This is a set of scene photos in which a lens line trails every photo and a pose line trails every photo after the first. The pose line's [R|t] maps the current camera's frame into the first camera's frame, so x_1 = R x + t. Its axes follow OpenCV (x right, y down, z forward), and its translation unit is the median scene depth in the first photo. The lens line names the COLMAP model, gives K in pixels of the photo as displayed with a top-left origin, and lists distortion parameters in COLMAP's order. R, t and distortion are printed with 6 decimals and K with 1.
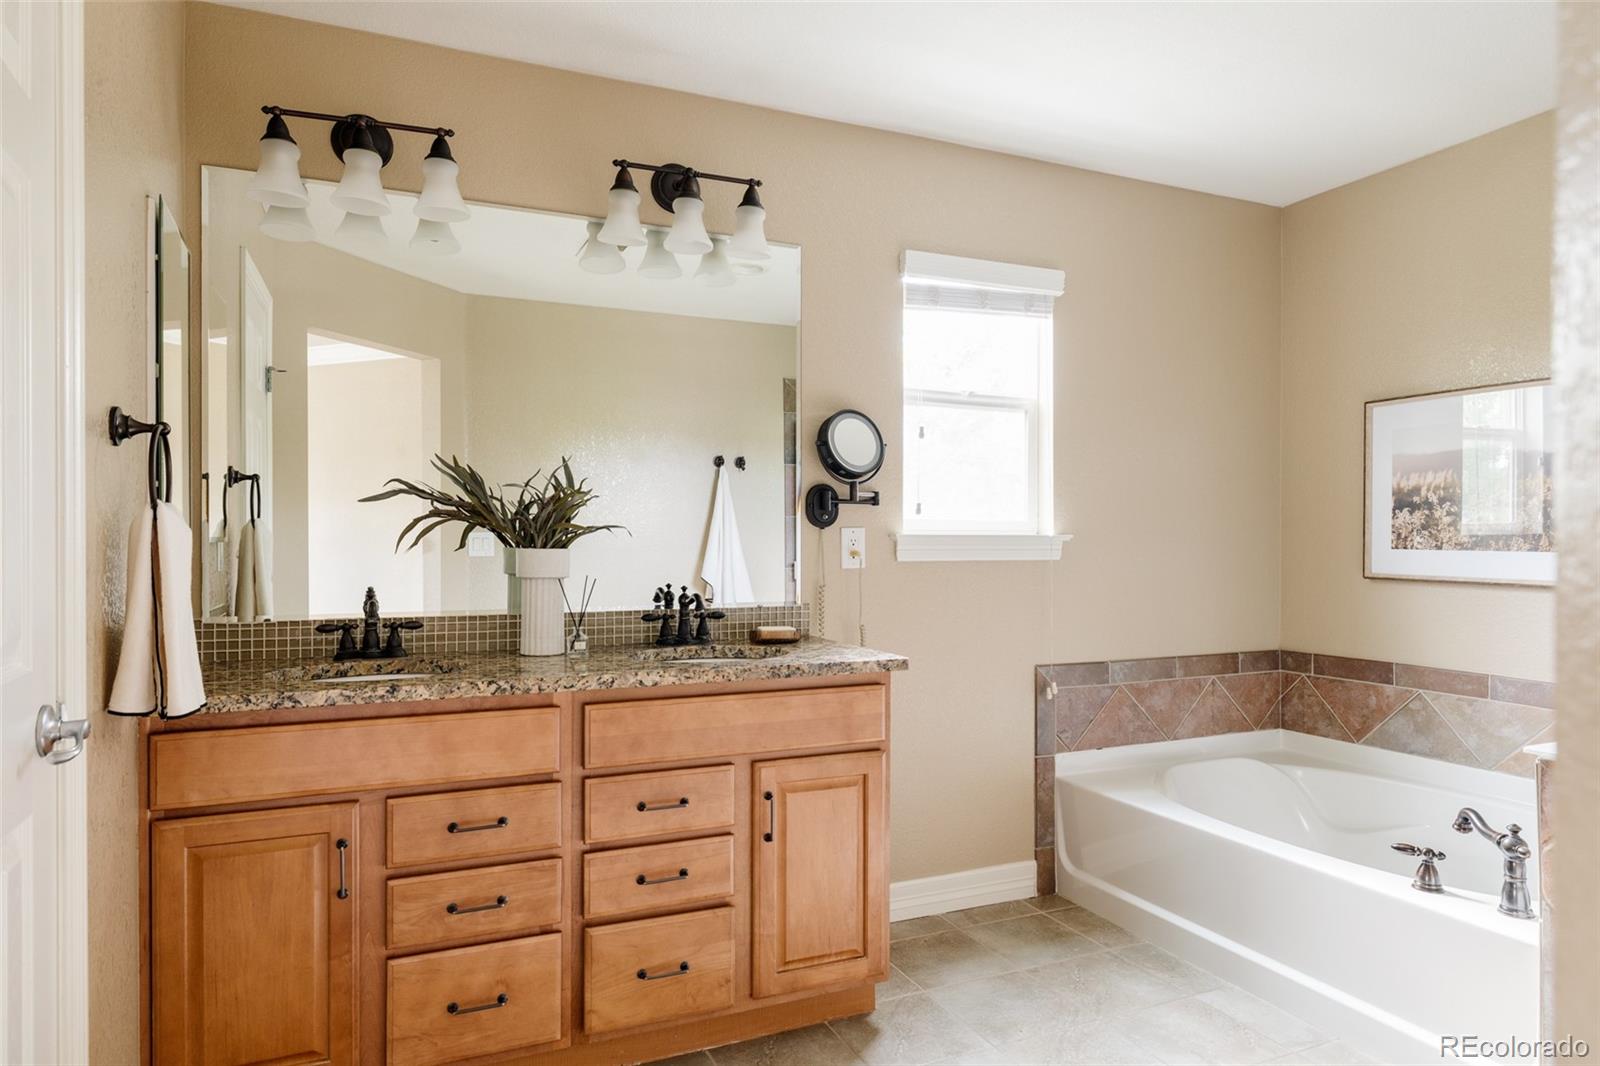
lens RADIAL K [[1000.8, 0, 798.1], [0, 1000.8, 534.7], [0, 0, 1]] dist [0.006377, -0.000581]
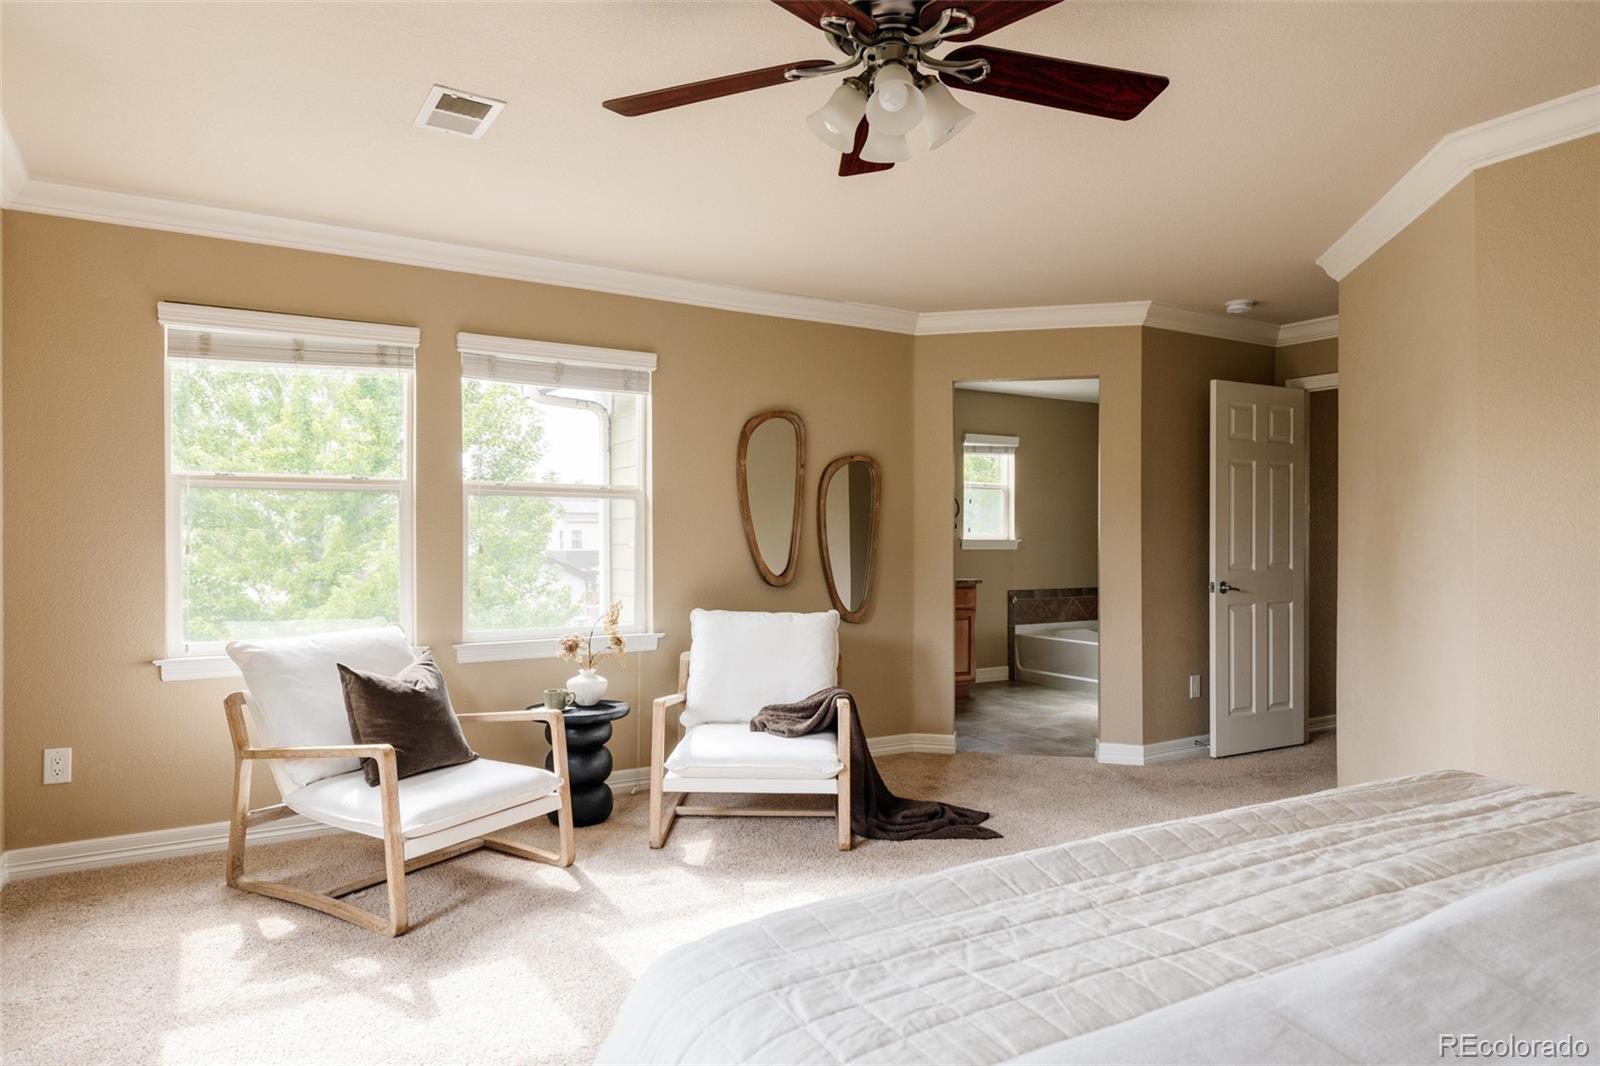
lens RADIAL K [[1000.8, 0, 797.3], [0, 1000.8, 537.1], [0, 0, 1]] dist [0.006377, -0.000581]
pose [[0.989654, 0.002402, 0.143455, -0.662164], [-0.002030, 0.999994, -0.002737, 0.001792], [-0.143460, 0.002418, 0.989653, -1.453608]]
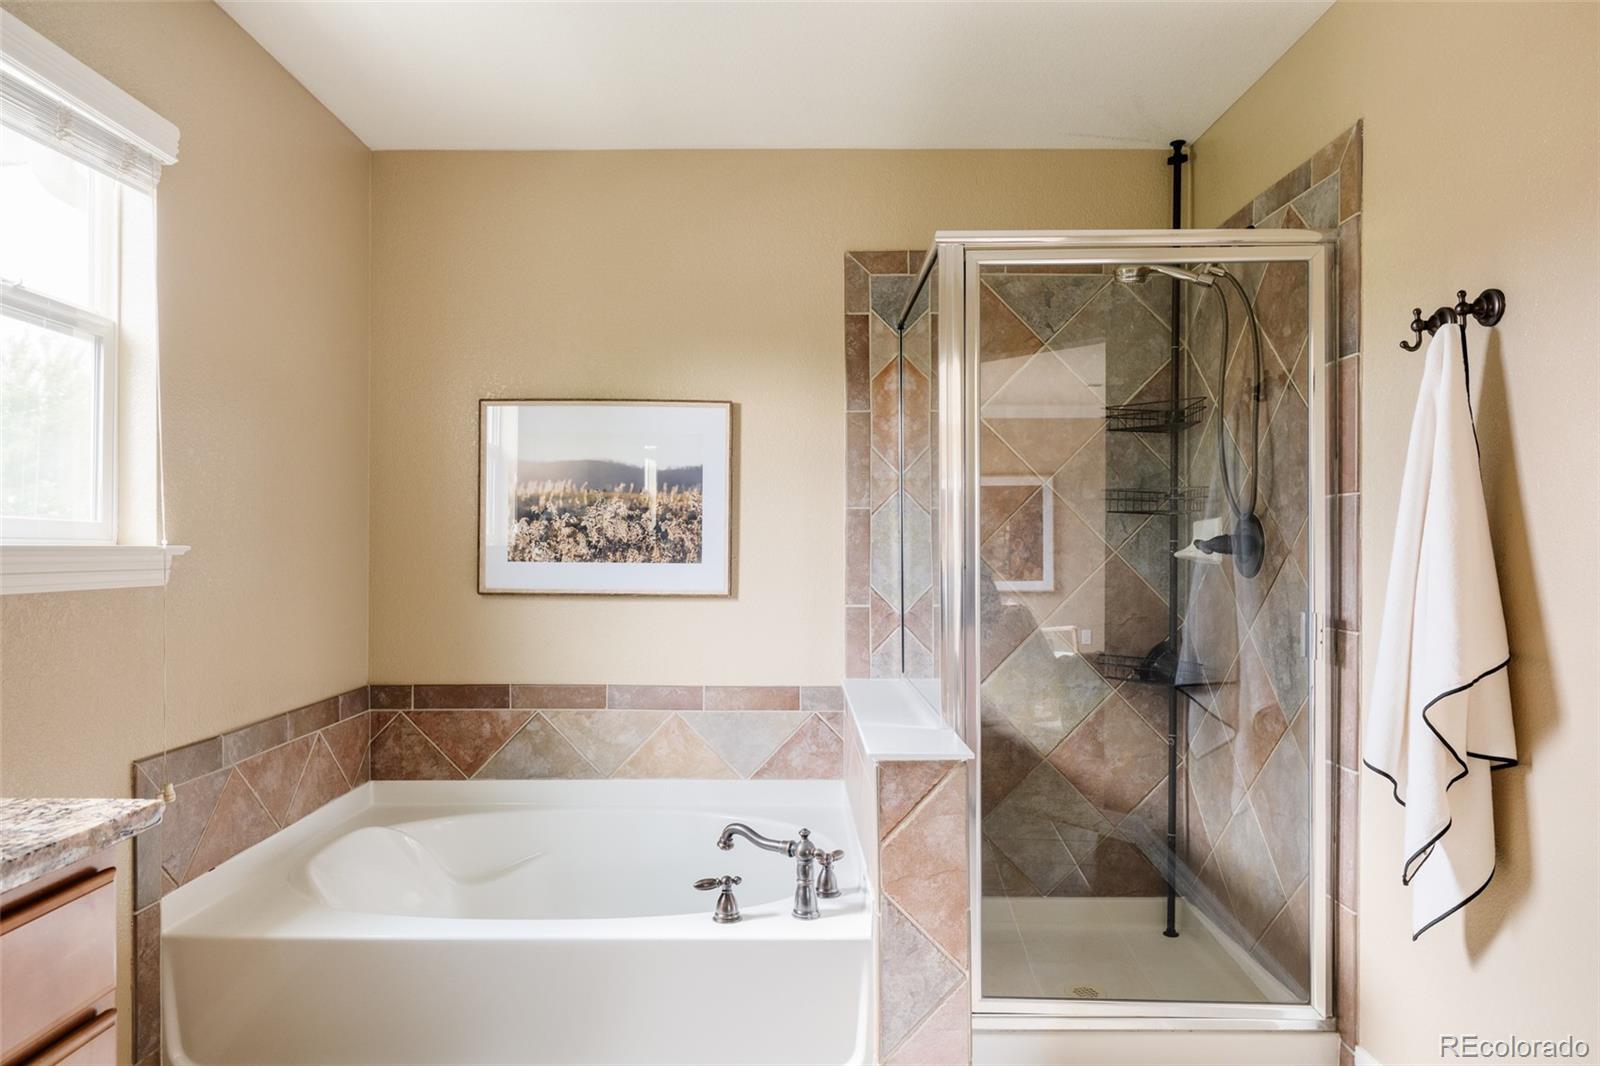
lens RADIAL K [[1016.1, 0, 802.7], [0, 1016.1, 542.0], [0, 0, 1]] dist [0.011531, -0.004381]
pose [[0.413151, 0.005411, 0.910646, -0.155627], [-0.003032, 0.999985, -0.004566, -0.000394], [-0.910657, -0.000874, 0.413162, 0.373785]]
